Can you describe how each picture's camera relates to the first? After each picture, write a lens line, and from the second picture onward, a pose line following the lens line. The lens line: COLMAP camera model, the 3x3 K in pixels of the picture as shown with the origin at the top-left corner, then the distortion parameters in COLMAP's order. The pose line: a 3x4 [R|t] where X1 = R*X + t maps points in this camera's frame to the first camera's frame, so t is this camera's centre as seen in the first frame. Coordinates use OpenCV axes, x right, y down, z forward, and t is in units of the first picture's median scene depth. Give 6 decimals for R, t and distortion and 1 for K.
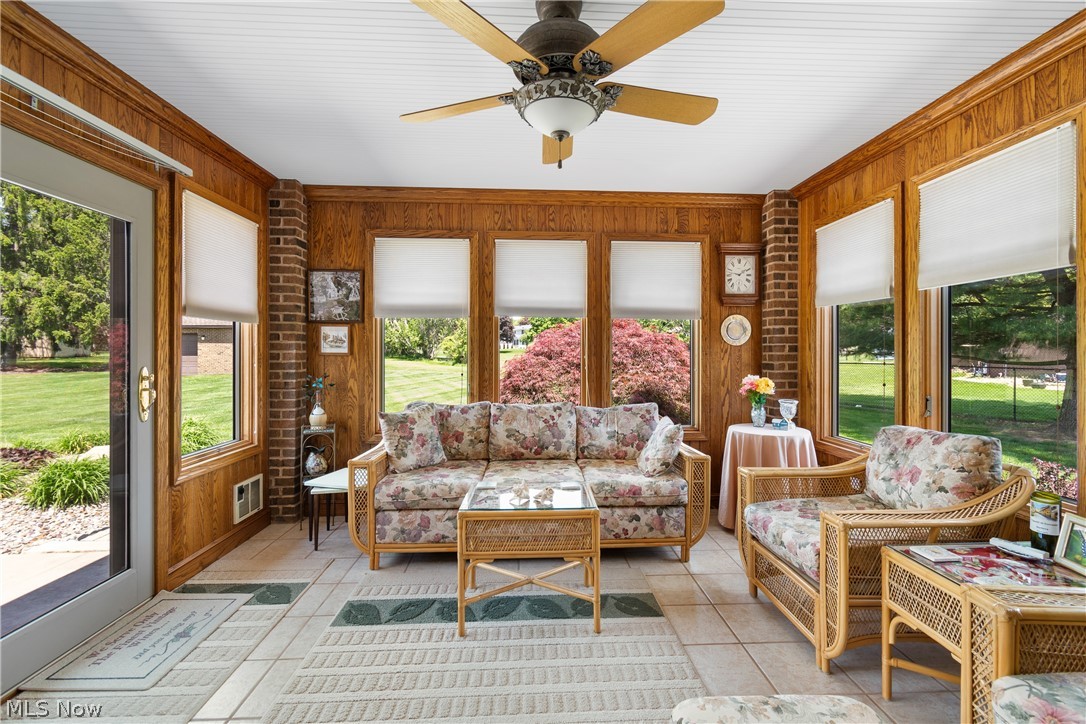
lens RADIAL K [[488.5, 0, 546.5], [0, 488.5, 353.1], [0, 0, 1]] dist [0.003522, -0.003045]
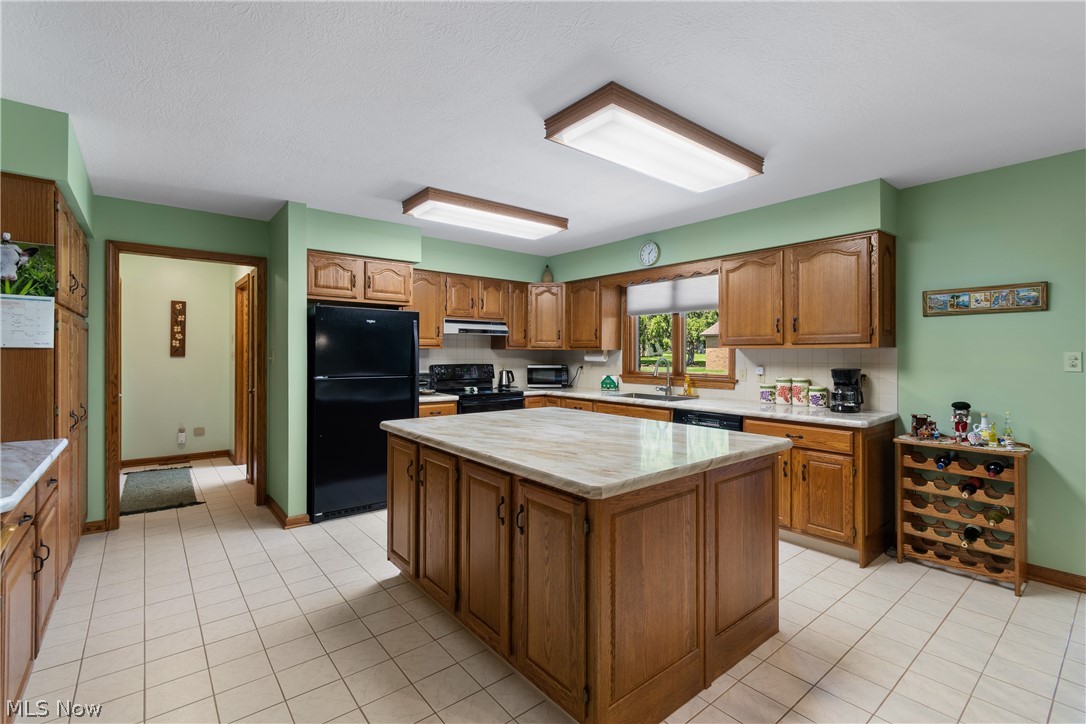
lens RADIAL K [[488.5, 0, 551.1], [0, 488.5, 352.0], [0, 0, 1]] dist [0.003522, -0.003045]
pose [[0.603807, -0.001212, -0.797129, -0.148433], [0.000578, 0.999999, -0.001082, -0.032614], [0.797130, 0.000193, 0.603808, -1.336003]]
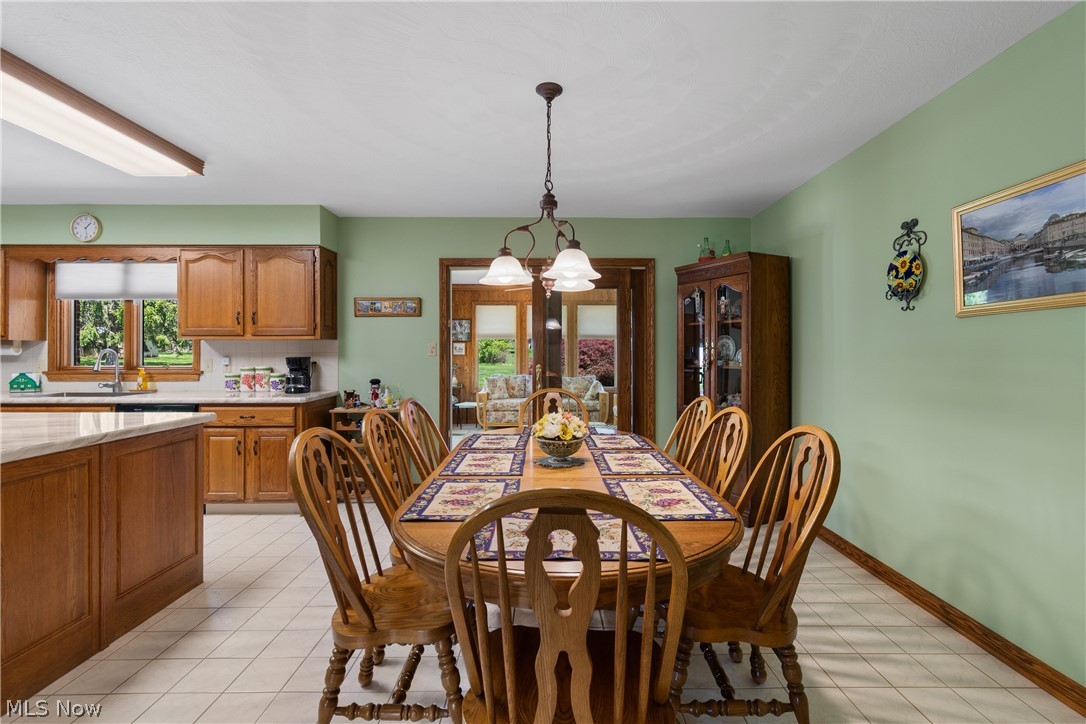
lens RADIAL K [[488.5, 0, 549.7], [0, 488.5, 352.2], [0, 0, 1]] dist [0.003522, -0.003045]
pose [[0.999591, -0.001048, -0.028584, 0.074866], [0.000992, 0.999998, -0.001971, -0.006882], [0.028586, 0.001942, 0.999589, -1.433778]]
